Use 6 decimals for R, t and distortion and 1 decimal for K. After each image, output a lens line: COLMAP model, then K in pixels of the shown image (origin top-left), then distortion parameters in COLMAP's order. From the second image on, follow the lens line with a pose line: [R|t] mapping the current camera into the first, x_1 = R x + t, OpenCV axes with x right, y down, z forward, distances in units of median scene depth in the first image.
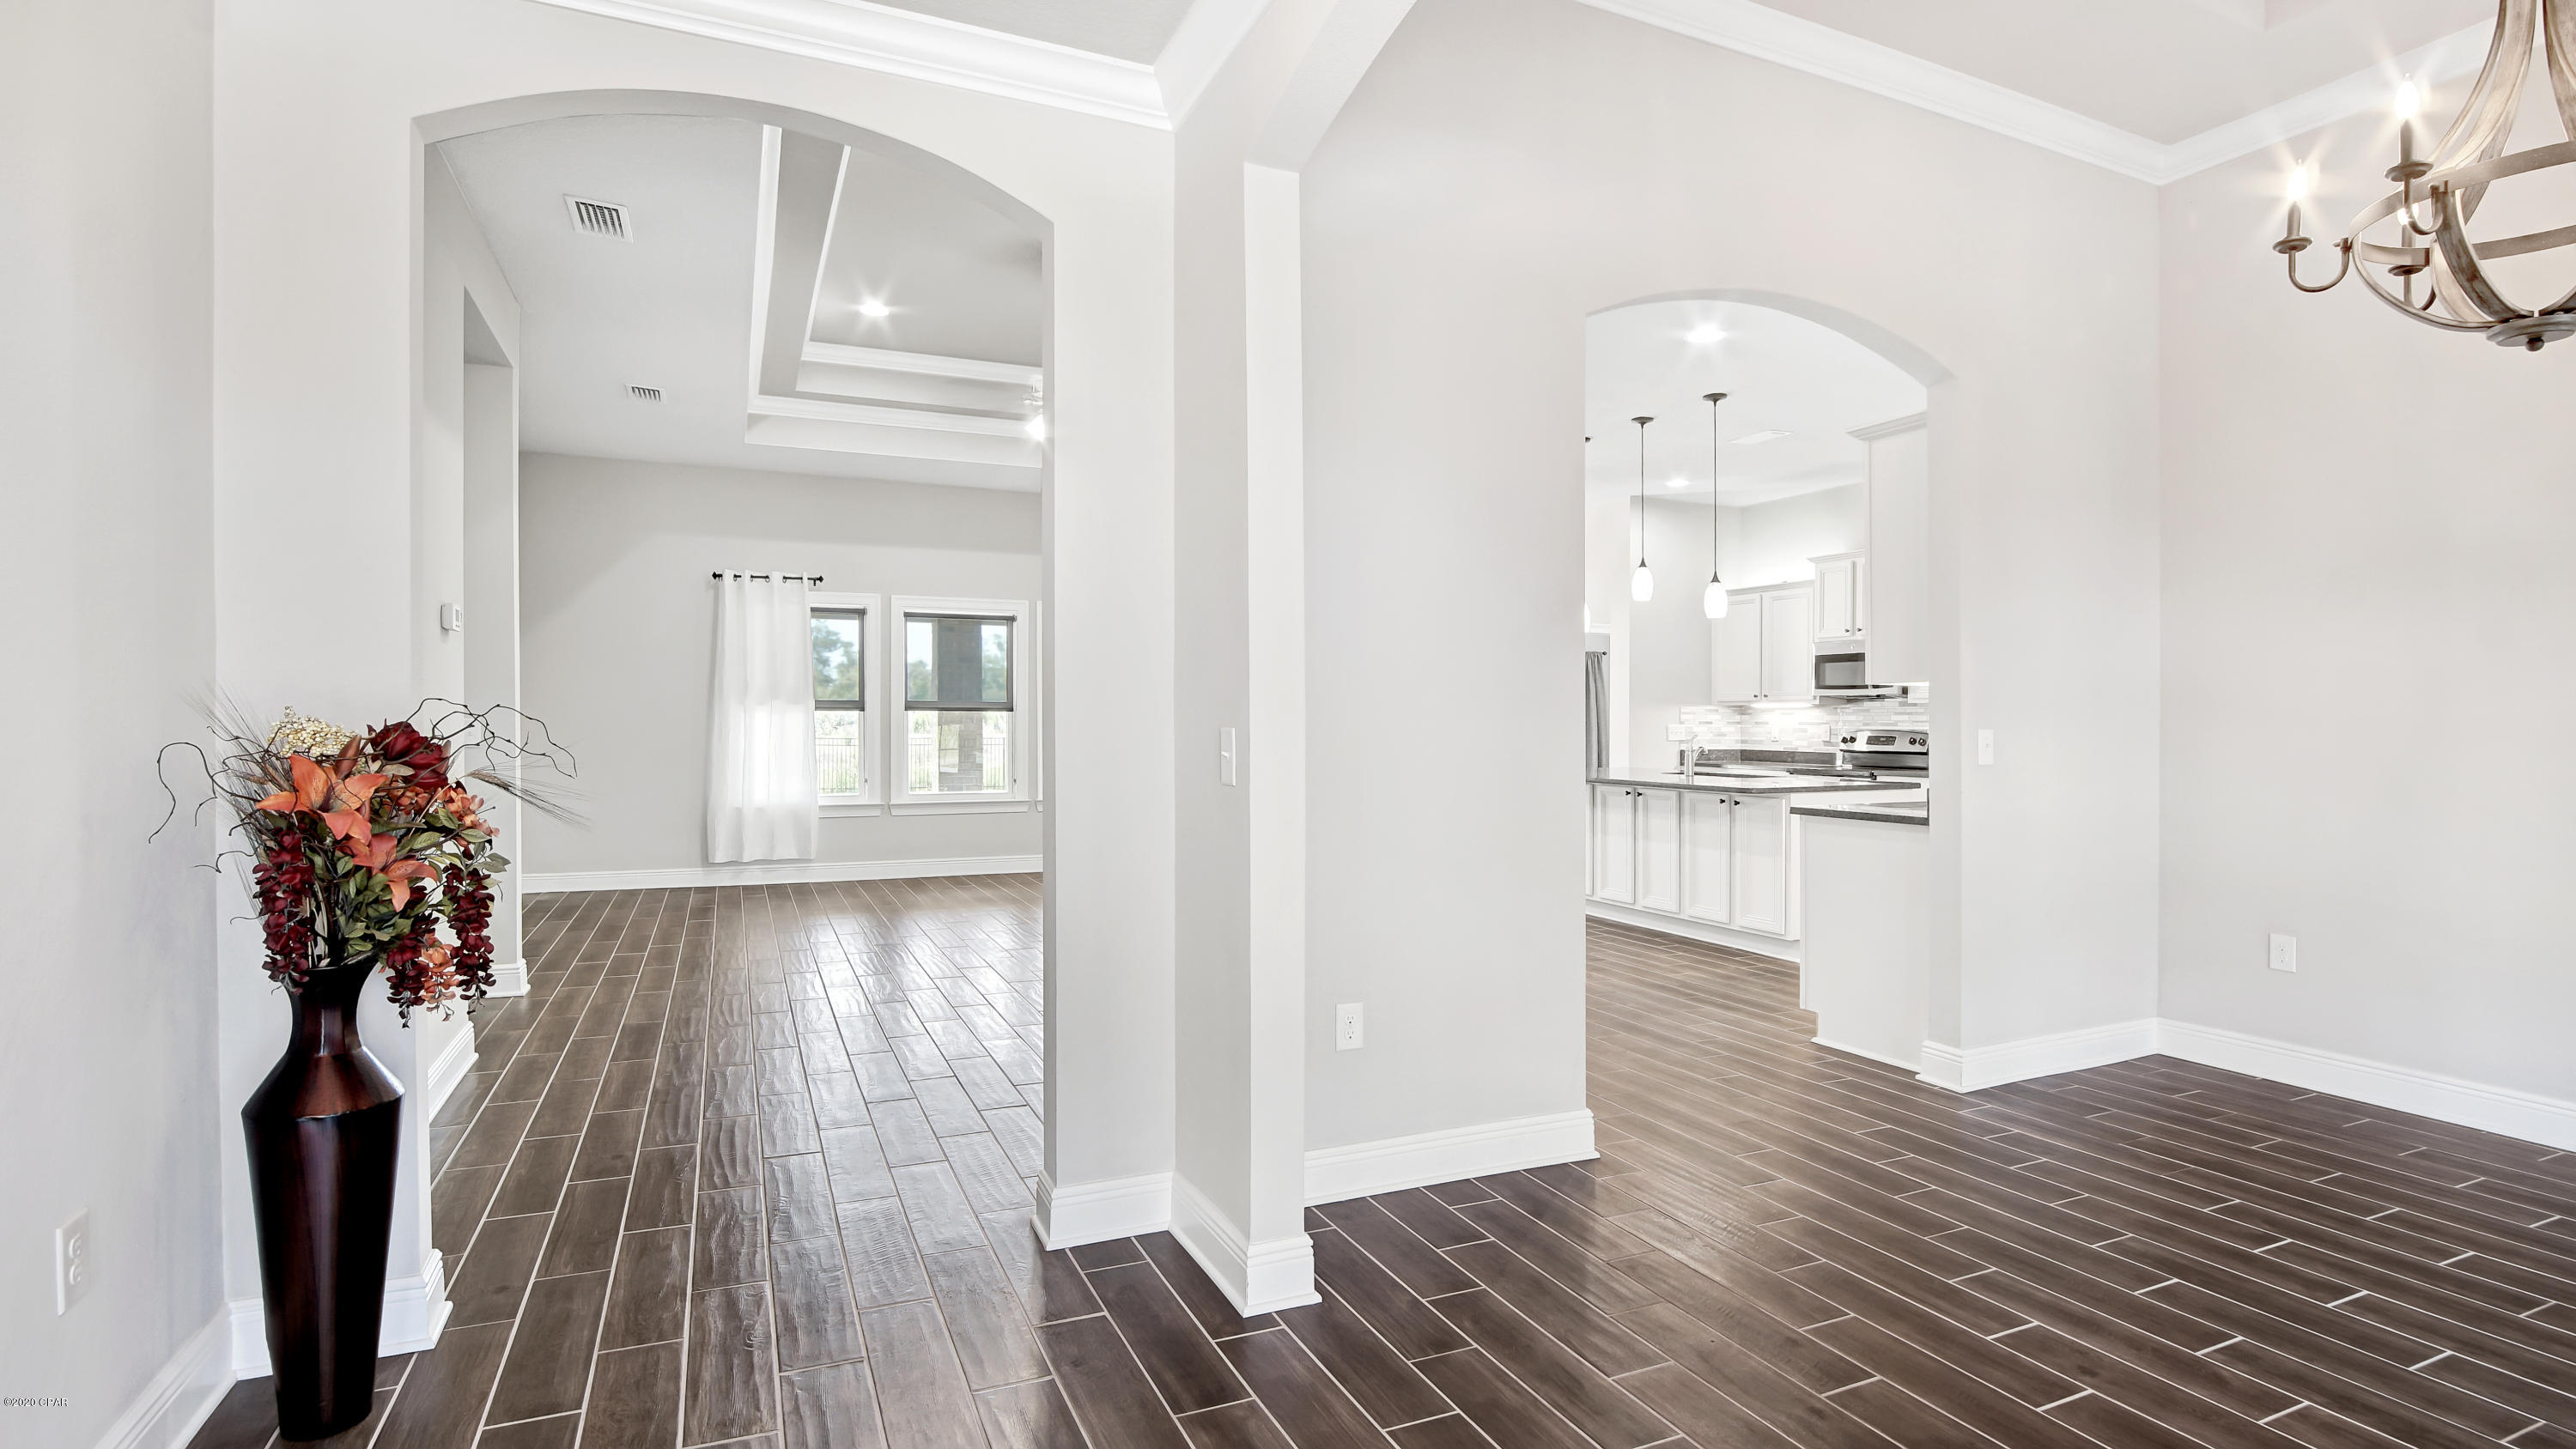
lens RADIAL K [[1212.3, 0, 1277.0], [0, 1212.3, 698.2], [0, 0, 1]] dist [-0.021035, 0.000275]
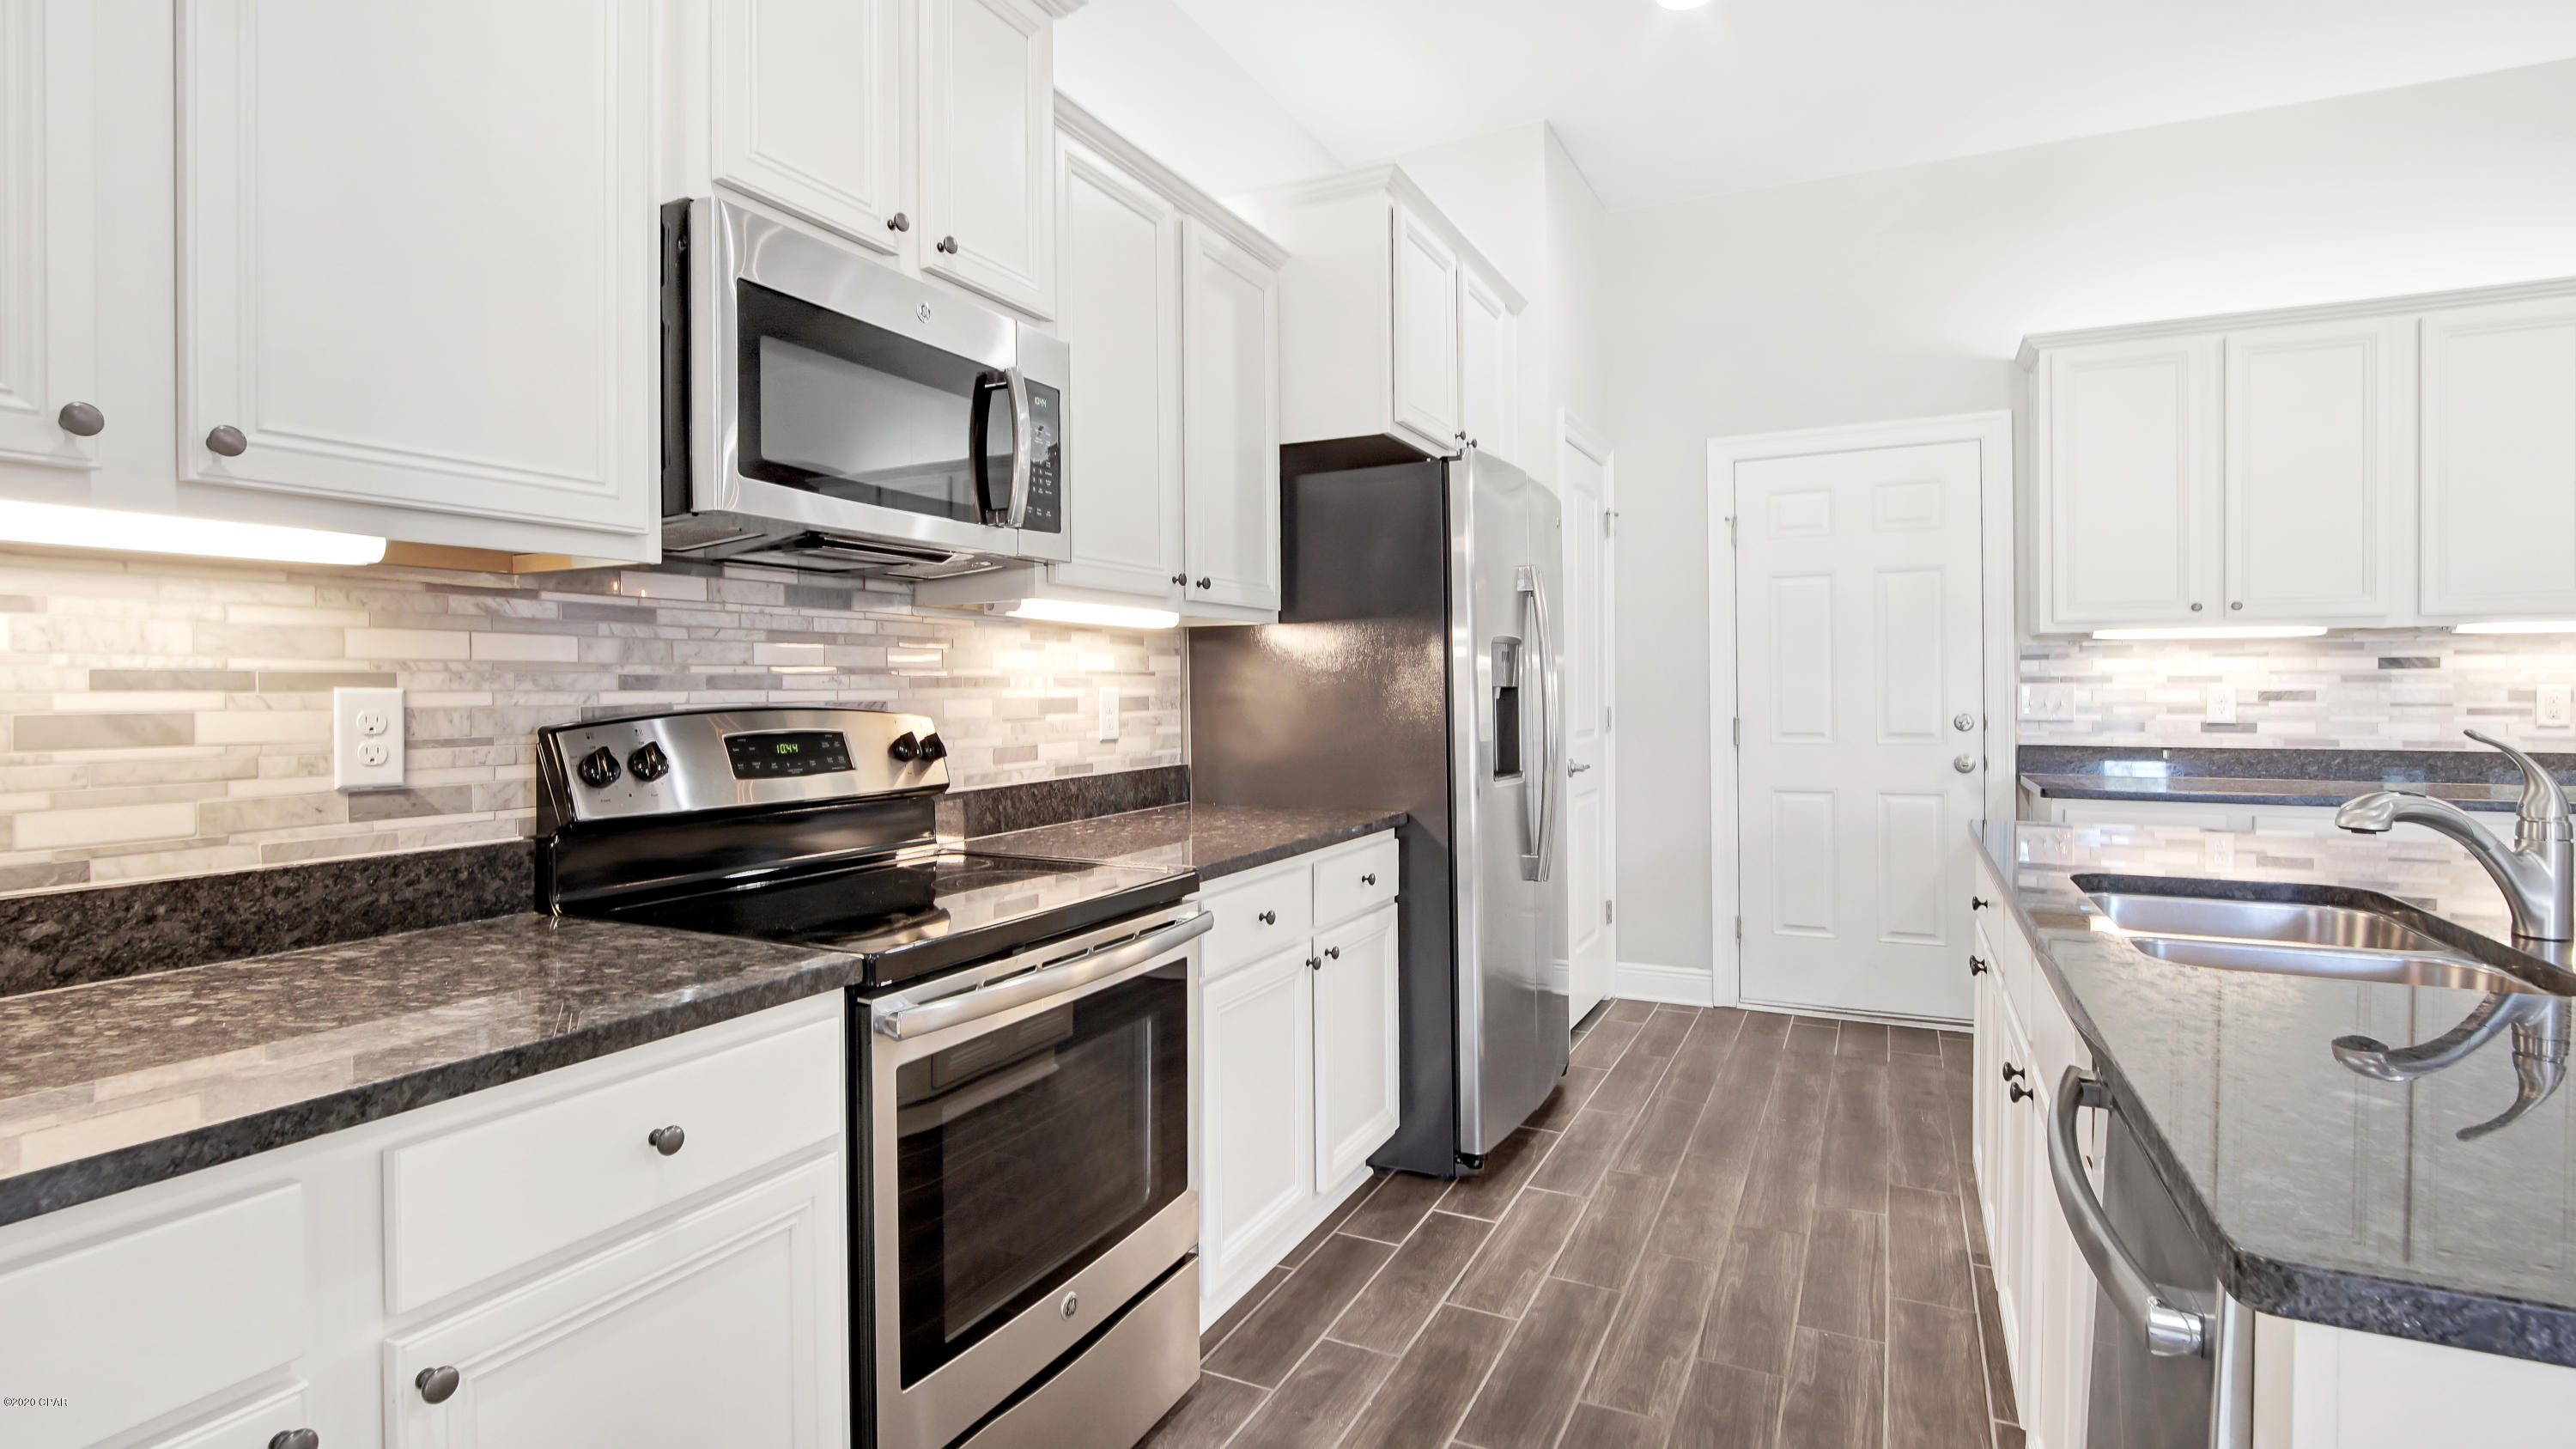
lens RADIAL K [[1212.6, 0, 1277.0], [0, 1212.6, 698.2], [0, 0, 1]] dist [-0.021035, 0.000275]
pose [[-0.631802, -0.010057, 0.775065, 0.298282], [-0.013540, 0.999906, 0.001937, 0.025339], [-0.775012, -0.009270, -0.631879, 1.178836]]
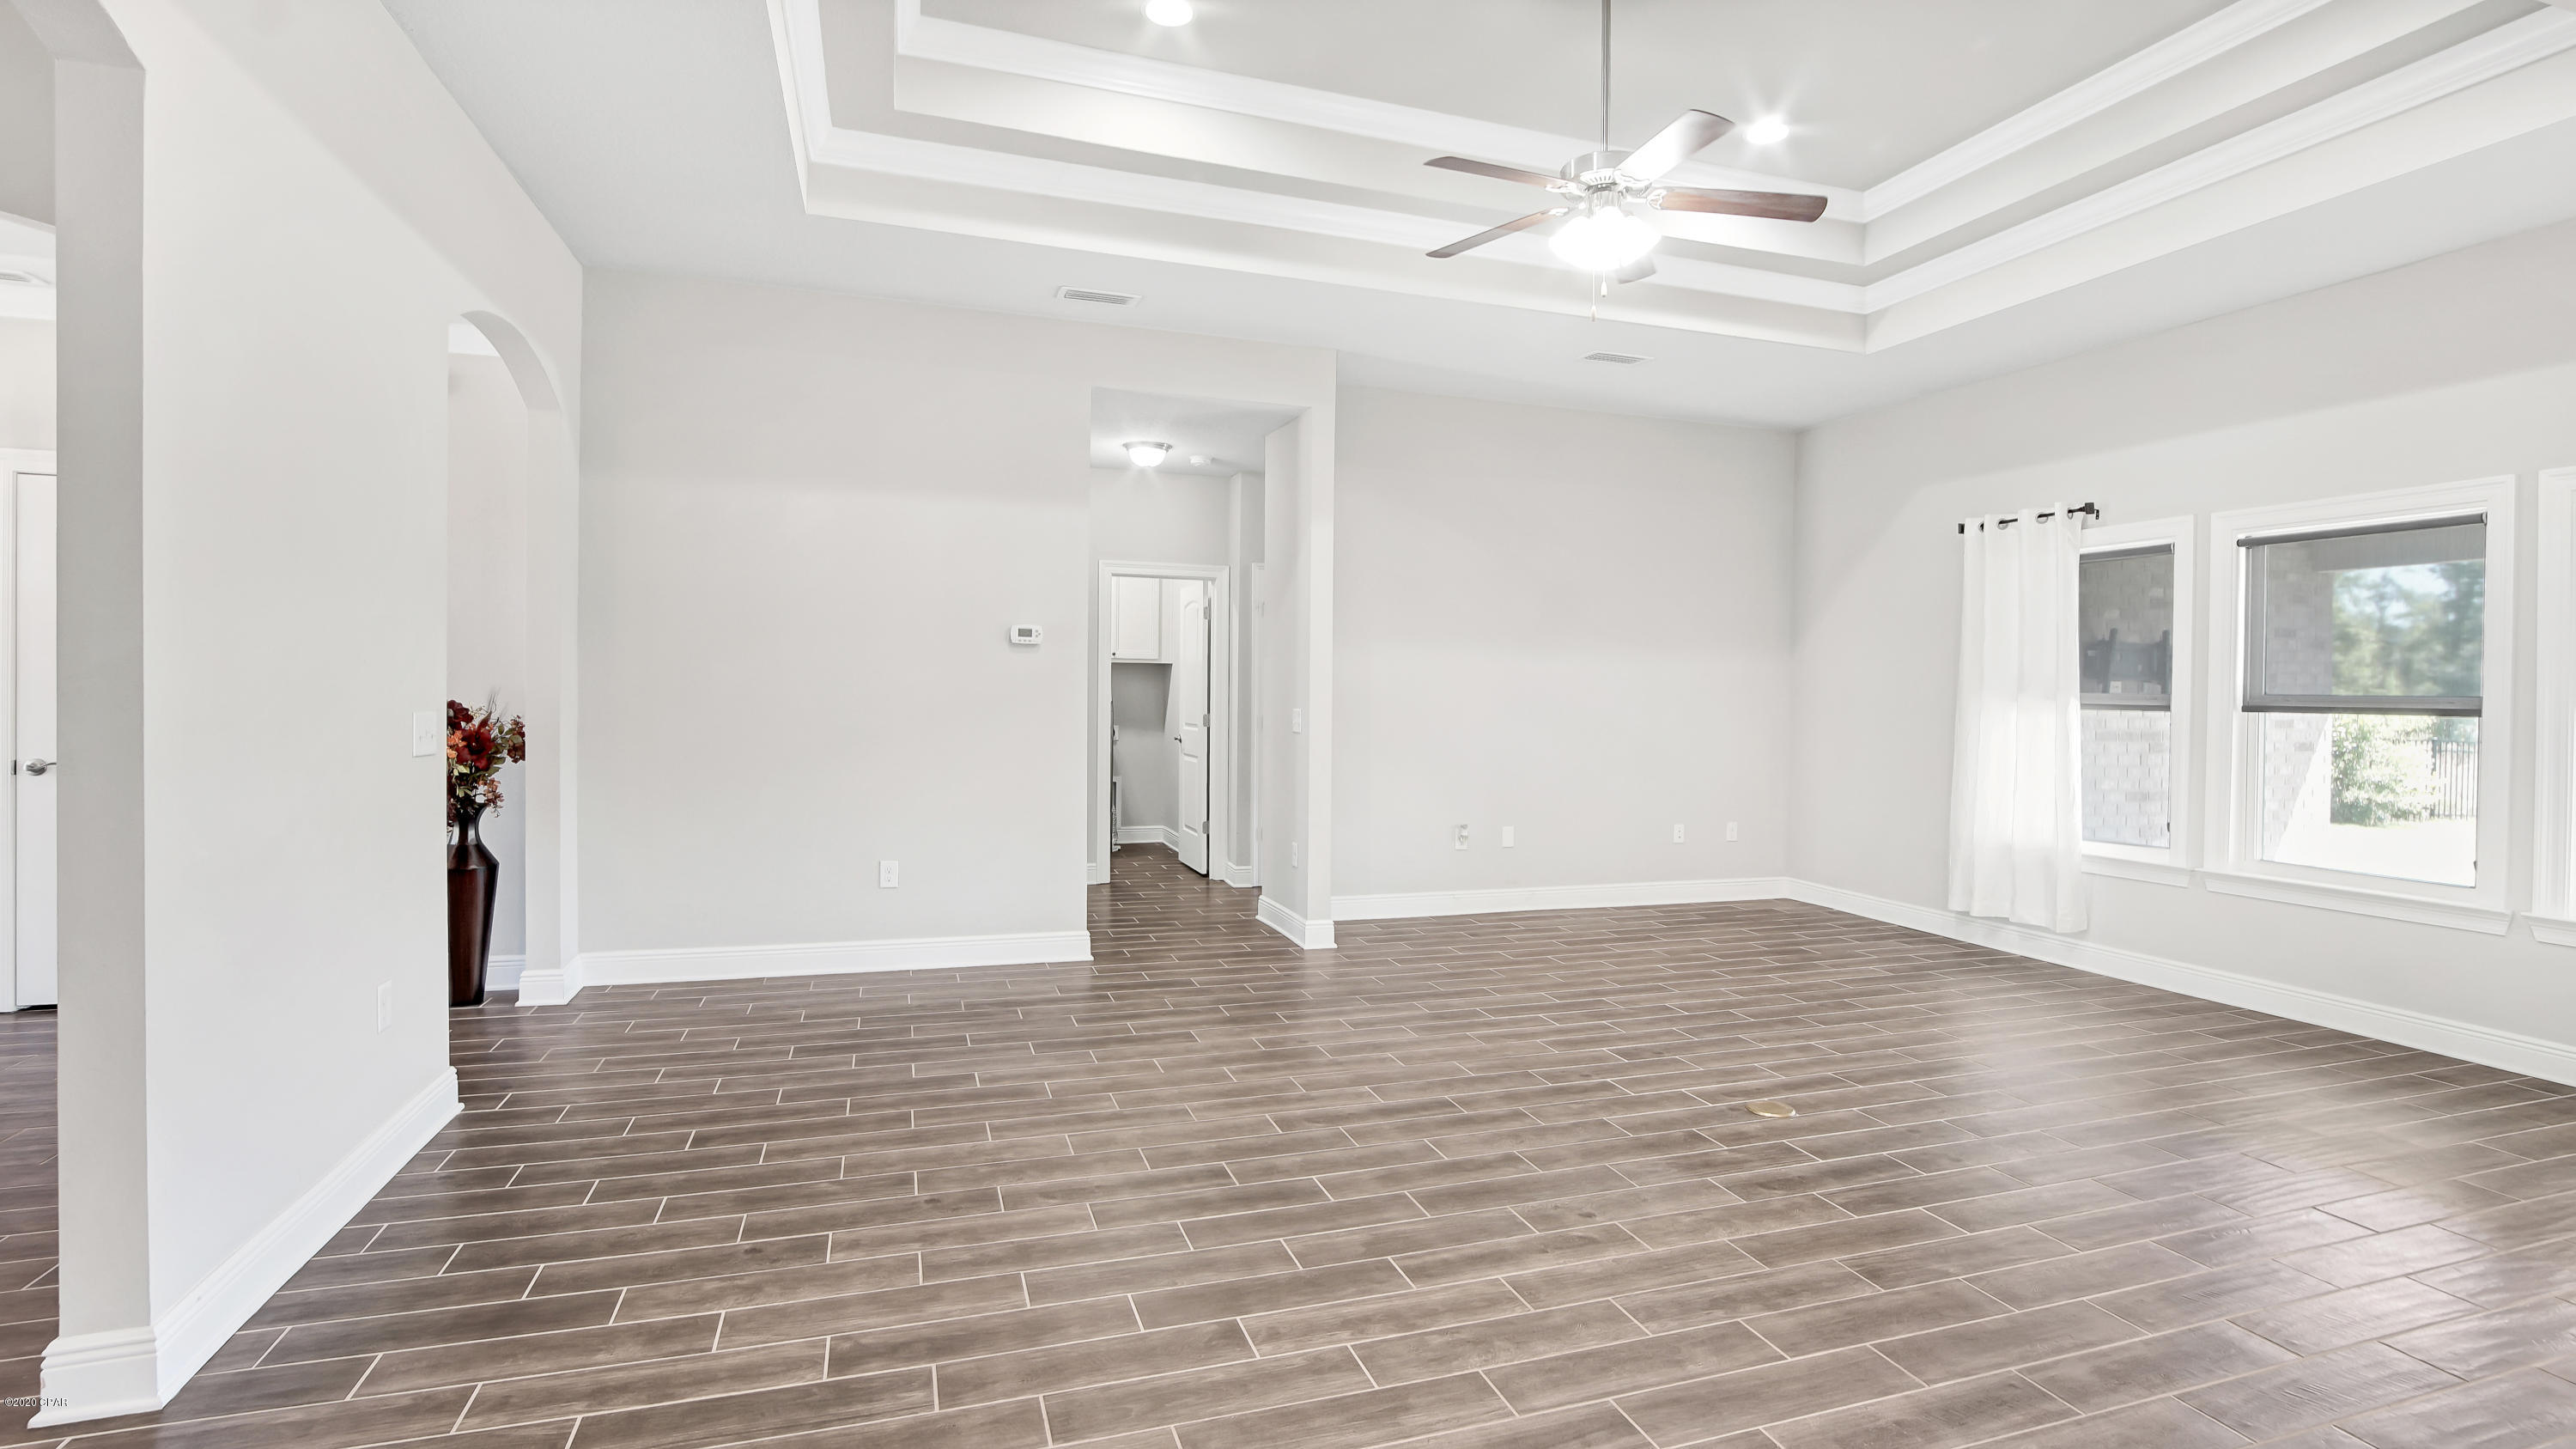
lens RADIAL K [[1191.9, 0, 1288.0], [0, 1191.9, 724.5], [0, 0, 1]] dist [-0.014358, -0.000176]
pose [[-0.100337, 0.017786, -0.994795, 0.336375], [0.002138, 0.999842, 0.017660, 0.006092], [0.994951, -0.000355, -0.100359, 0.710453]]
